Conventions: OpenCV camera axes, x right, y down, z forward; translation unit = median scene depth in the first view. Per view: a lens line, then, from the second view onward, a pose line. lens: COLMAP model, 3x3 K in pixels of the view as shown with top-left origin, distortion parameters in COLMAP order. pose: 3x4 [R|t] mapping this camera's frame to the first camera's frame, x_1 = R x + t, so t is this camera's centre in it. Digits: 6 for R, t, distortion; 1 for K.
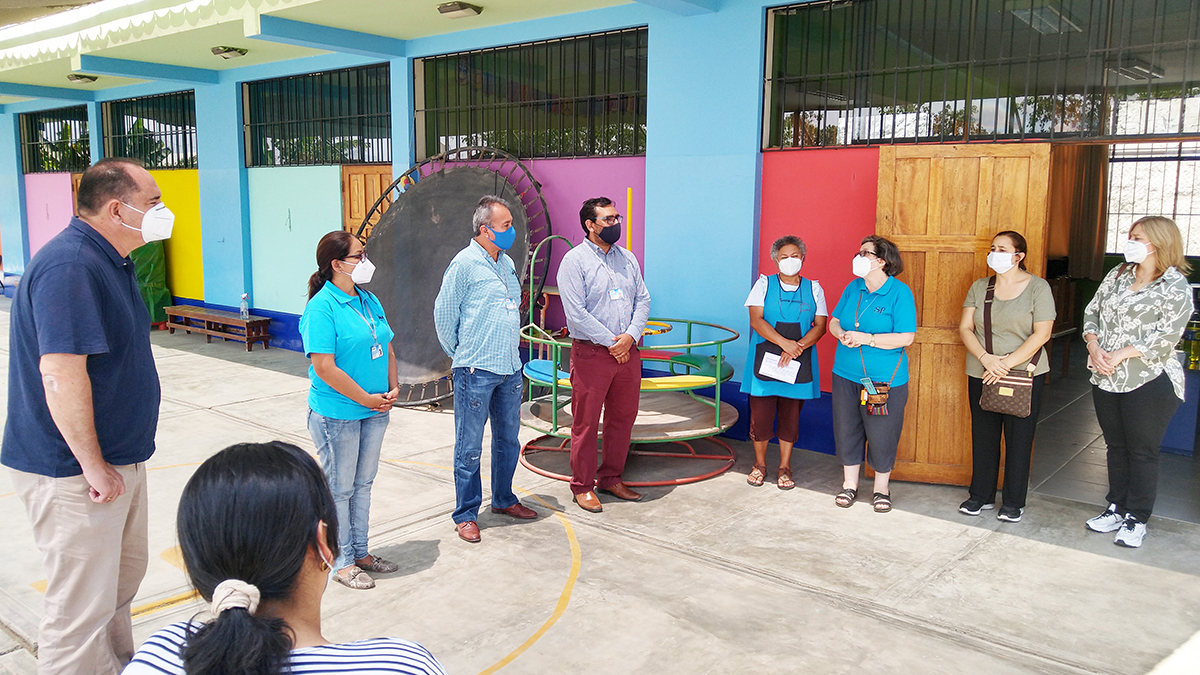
lens RADIAL K [[920.2, 0, 612.6], [0, 920.2, 326.3], [0, 0, 1]] dist [0.065781, -0.148554]
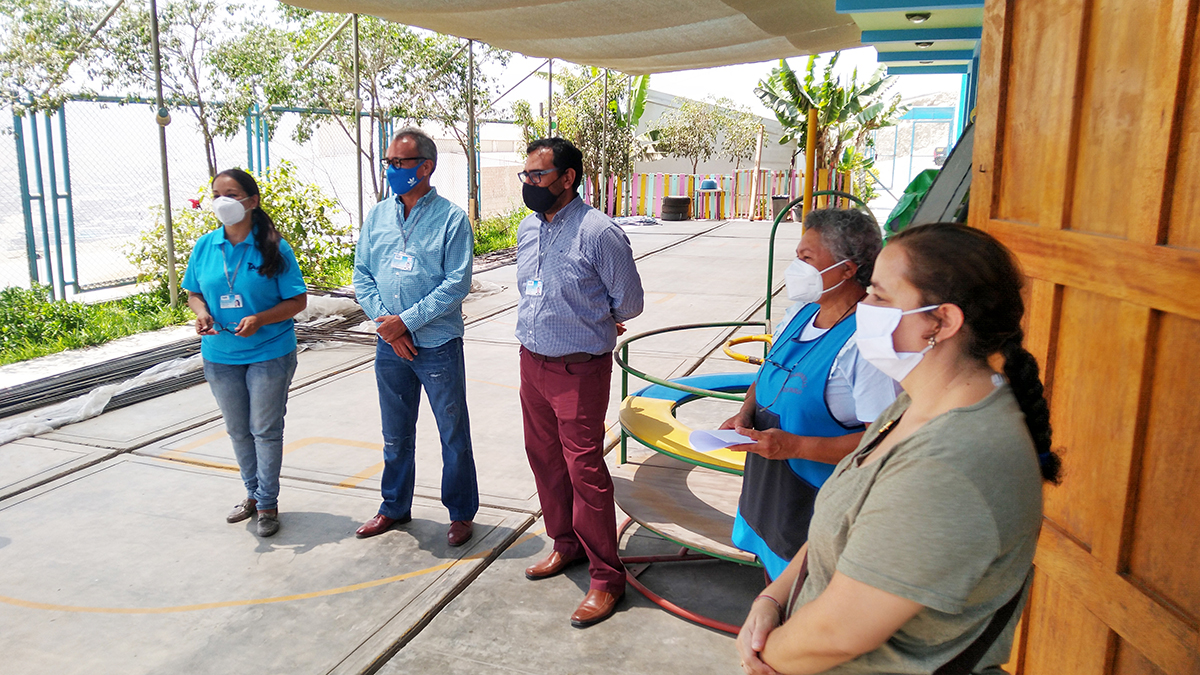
lens RADIAL K [[913.8, 0, 595.7], [0, 913.8, 332.3], [0, 0, 1]] dist [0.044615, -0.070935]
pose [[0.335592, 0.175792, -0.925459, 0.429910], [-0.132830, 0.981448, 0.138260, -0.063781], [0.932595, 0.076530, 0.352717, 0.539705]]
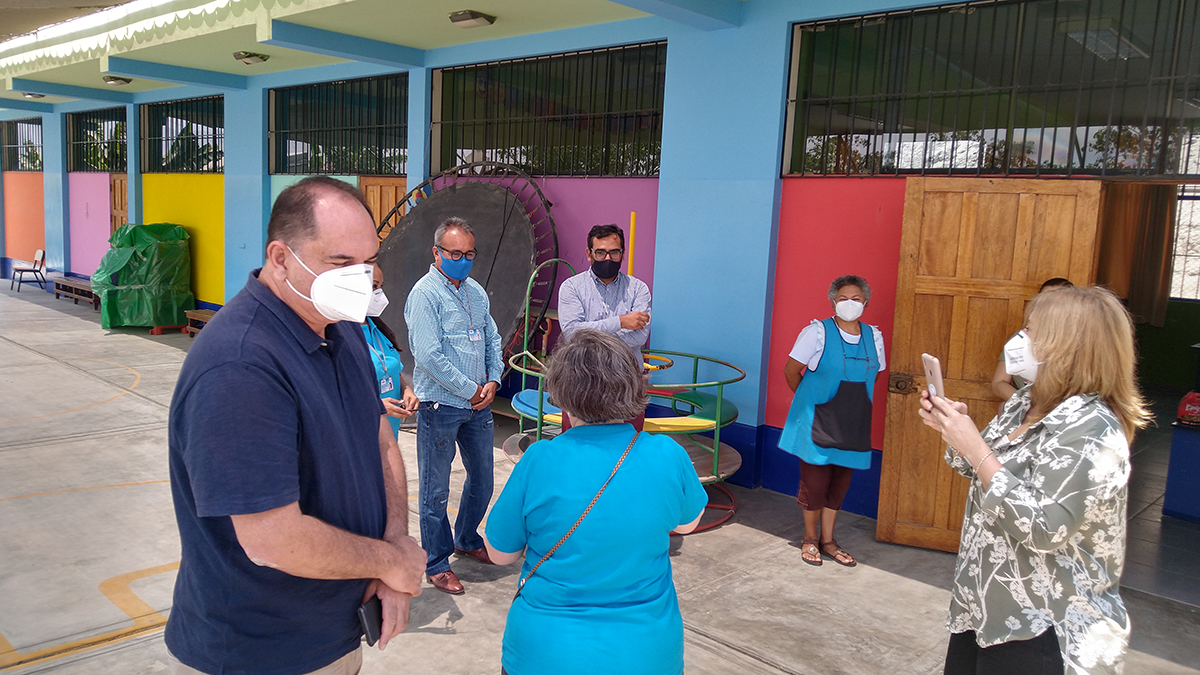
lens RADIAL K [[913.8, 0, 595.7], [0, 913.8, 332.3], [0, 0, 1]] dist [0.044615, -0.070935]
pose [[0.996438, 0.046853, -0.070109, 0.044065], [-0.047514, 0.998840, -0.007795, -0.017015], [0.069662, 0.011098, 0.997509, 0.066605]]
